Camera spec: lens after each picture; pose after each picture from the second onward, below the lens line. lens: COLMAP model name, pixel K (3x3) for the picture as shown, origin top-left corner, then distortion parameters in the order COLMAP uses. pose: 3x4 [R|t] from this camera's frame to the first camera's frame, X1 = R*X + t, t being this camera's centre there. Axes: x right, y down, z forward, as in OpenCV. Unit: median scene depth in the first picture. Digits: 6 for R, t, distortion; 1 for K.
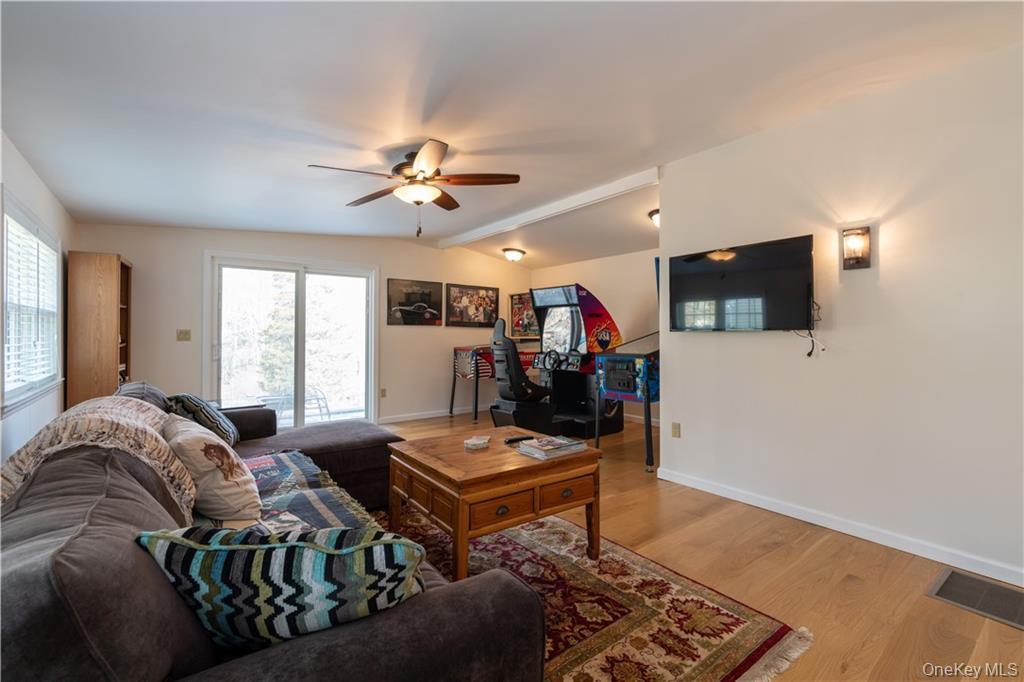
lens RADIAL K [[463.2, 0, 513.6], [0, 463.2, 320.0], [0, 0, 1]] dist [-0.011598, 0.003052]
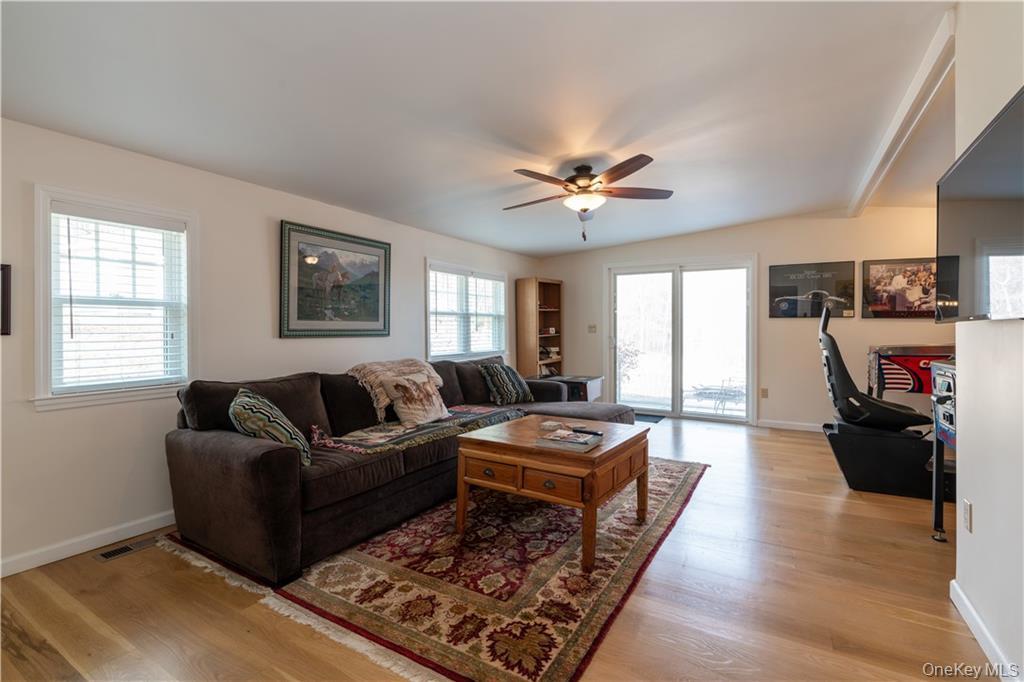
lens RADIAL K [[463.2, 0, 502.8], [0, 463.2, 325.9], [0, 0, 1]] dist [-0.011598, 0.003052]
pose [[0.360911, -0.003865, -0.932592, 0.467671], [0.026226, 0.999638, 0.006006, 0.008959], [0.932231, -0.026626, 0.360882, 0.252580]]
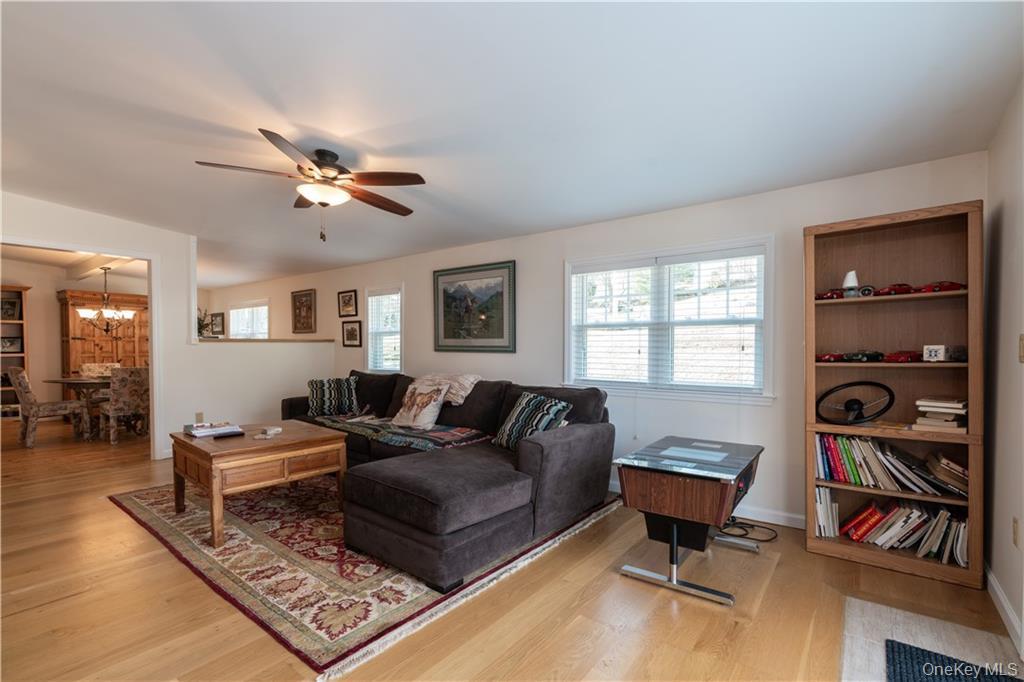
lens RADIAL K [[463.2, 0, 518.8], [0, 463.2, 356.8], [0, 0, 1]] dist [-0.011598, 0.003052]
pose [[-0.963461, 0.007811, -0.267736, -0.200078], [0.007516, 0.999969, 0.002127, 0.034028], [0.267745, 0.000037, -0.963490, 1.225011]]
